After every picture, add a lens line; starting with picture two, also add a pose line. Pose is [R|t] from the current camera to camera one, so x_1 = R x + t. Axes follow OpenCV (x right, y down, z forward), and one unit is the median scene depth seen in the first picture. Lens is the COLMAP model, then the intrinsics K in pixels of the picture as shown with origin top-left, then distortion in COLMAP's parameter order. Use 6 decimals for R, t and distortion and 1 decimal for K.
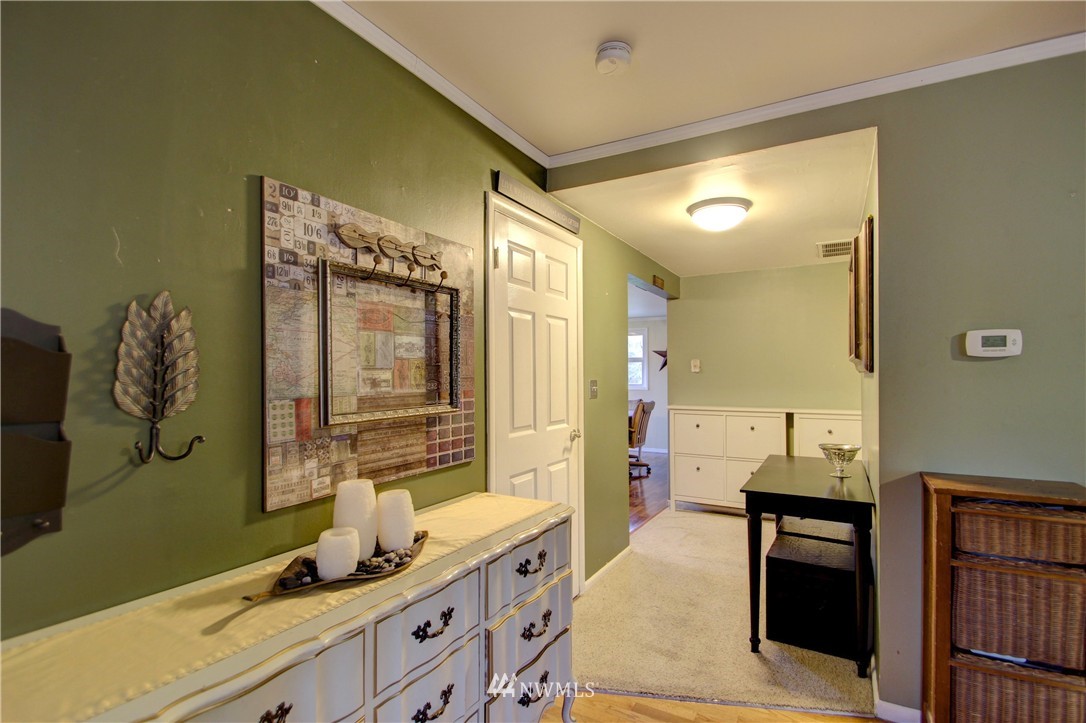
lens RADIAL K [[505.3, 0, 546.8], [0, 505.3, 371.1], [0, 0, 1]] dist [0.006207, -0.010791]
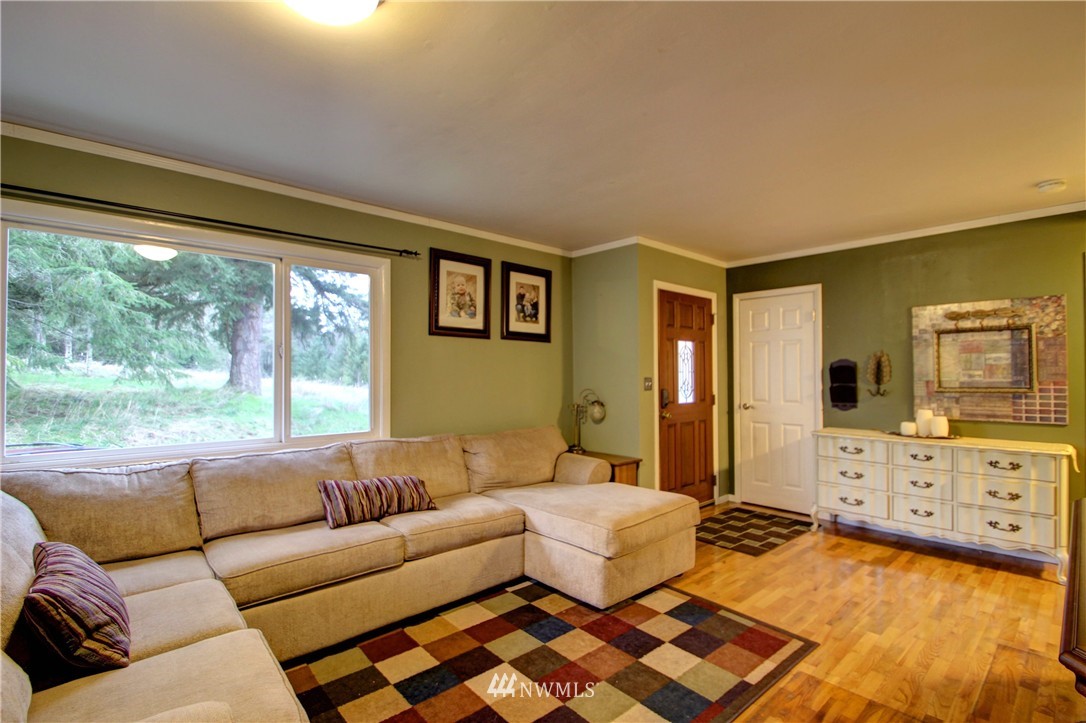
lens RADIAL K [[505.3, 0, 557.4], [0, 505.3, 371.0], [0, 0, 1]] dist [0.006207, -0.010791]
pose [[-0.309972, -0.004467, -0.950735, 2.450768], [0.008460, 0.999936, -0.007456, 0.002388], [0.950708, -0.010354, -0.309914, -0.071338]]
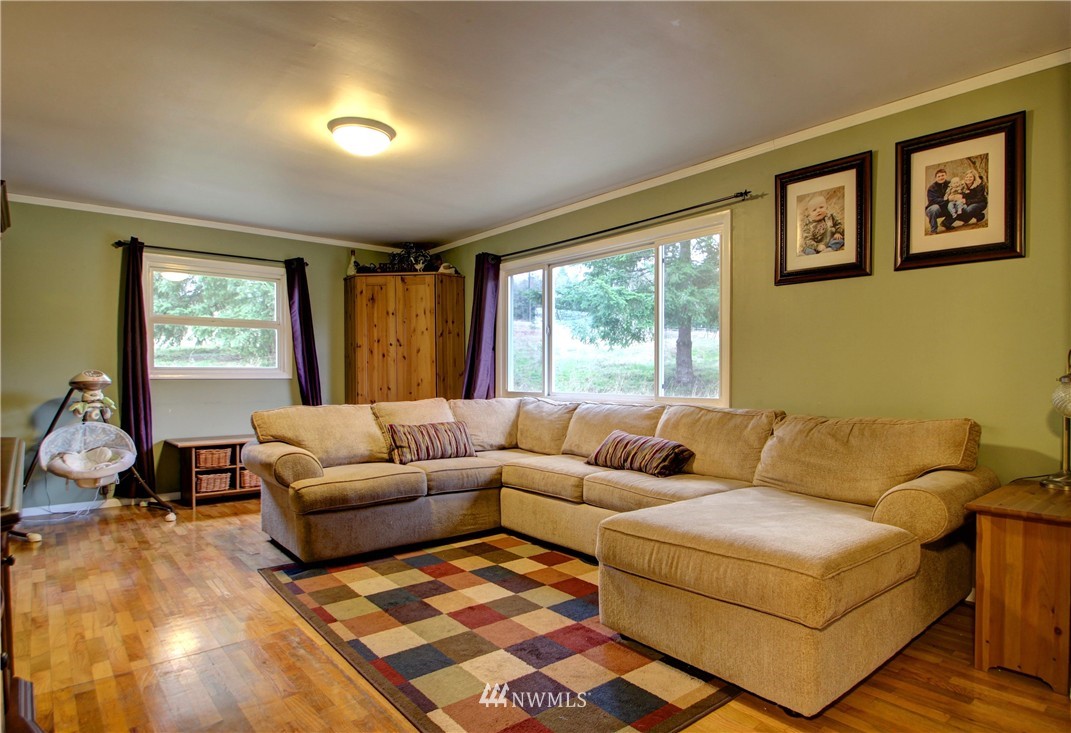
lens RADIAL K [[609.7, 0, 567.9], [0, 609.7, 383.1], [0, 0, 1]] dist [-0.027140, -0.001206]
pose [[-0.938413, 0.001041, 0.345514, 0.422196], [0.003033, 0.999982, 0.005226, 0.154168], [-0.345502, 0.005953, -0.938399, 0.980244]]
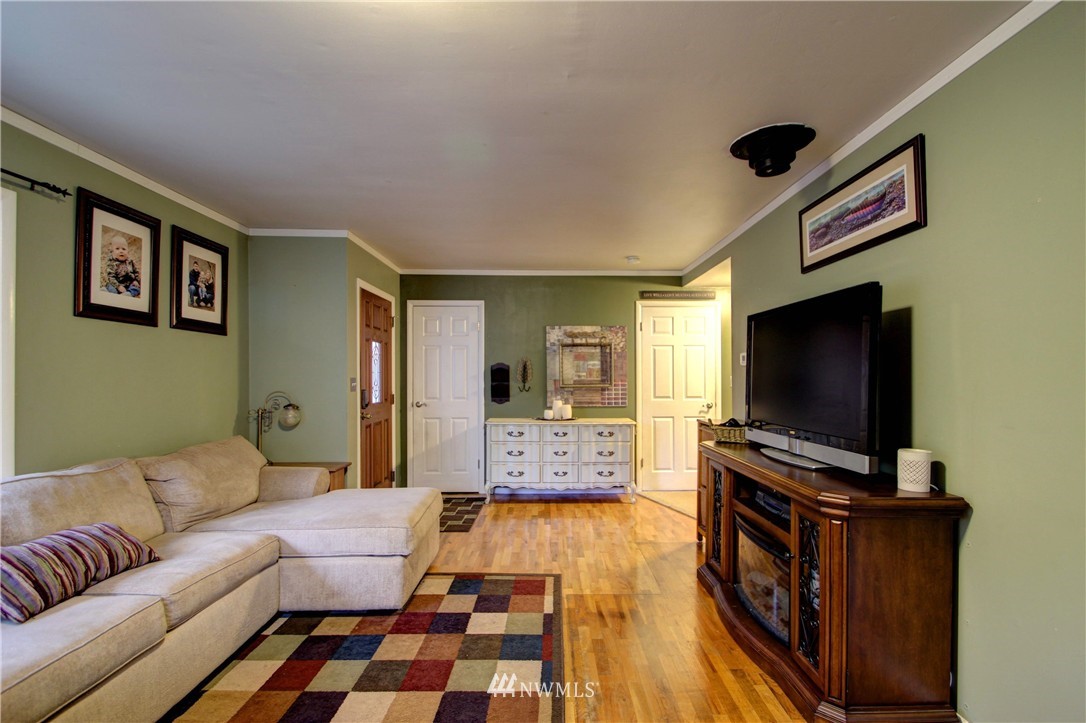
lens RADIAL K [[505.3, 0, 562.1], [0, 505.3, 368.7], [0, 0, 1]] dist [0.006207, -0.010791]
pose [[0.508848, -0.008350, -0.860816, 2.532922], [0.004453, 0.999965, -0.007068, -0.003290], [0.860845, -0.000237, 0.508867, -0.823213]]
